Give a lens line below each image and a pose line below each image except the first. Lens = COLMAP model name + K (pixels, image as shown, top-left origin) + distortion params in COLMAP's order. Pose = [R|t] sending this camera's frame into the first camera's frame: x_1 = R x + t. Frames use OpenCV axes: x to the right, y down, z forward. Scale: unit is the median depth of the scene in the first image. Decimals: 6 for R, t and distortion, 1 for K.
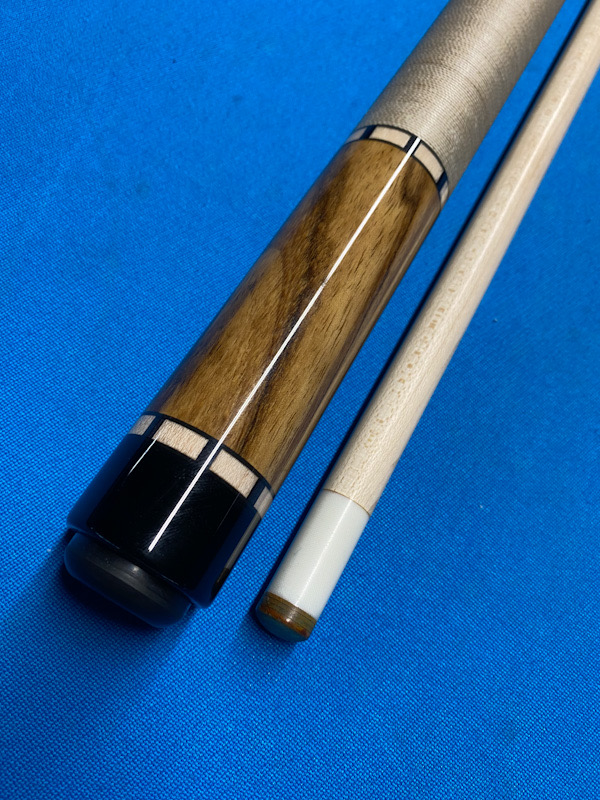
lens RADIAL K [[613.0, 0, 300.0], [0, 613.0, 400.0], [0, 0, 1]] dist [-0.031128, -0.001114]
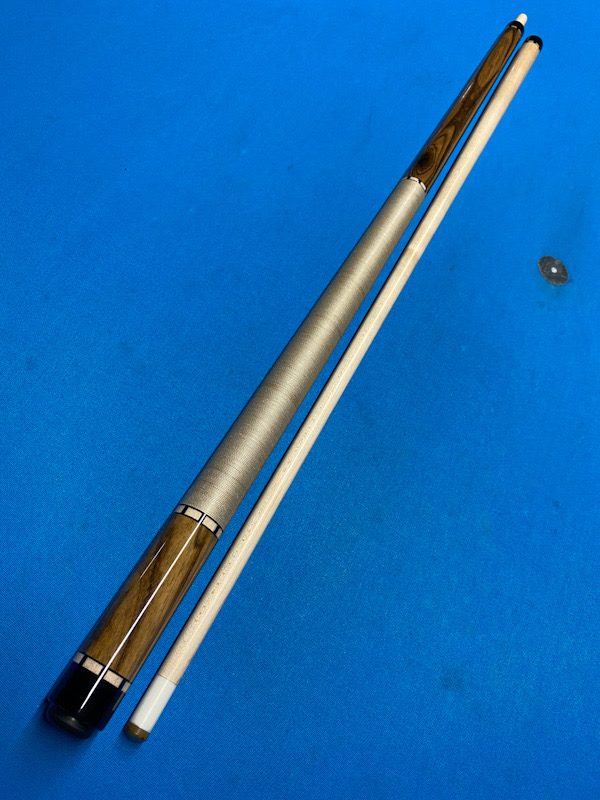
lens RADIAL K [[597.8, 0, 300.0], [0, 597.8, 400.0], [0, 0, 1]] dist [0.001080, -0.002236]
pose [[0.998362, 0.006176, 0.056876, 0.477351], [-0.001612, 0.996798, -0.079947, -0.768783], [-0.057188, 0.079724, 0.995175, -1.506572]]
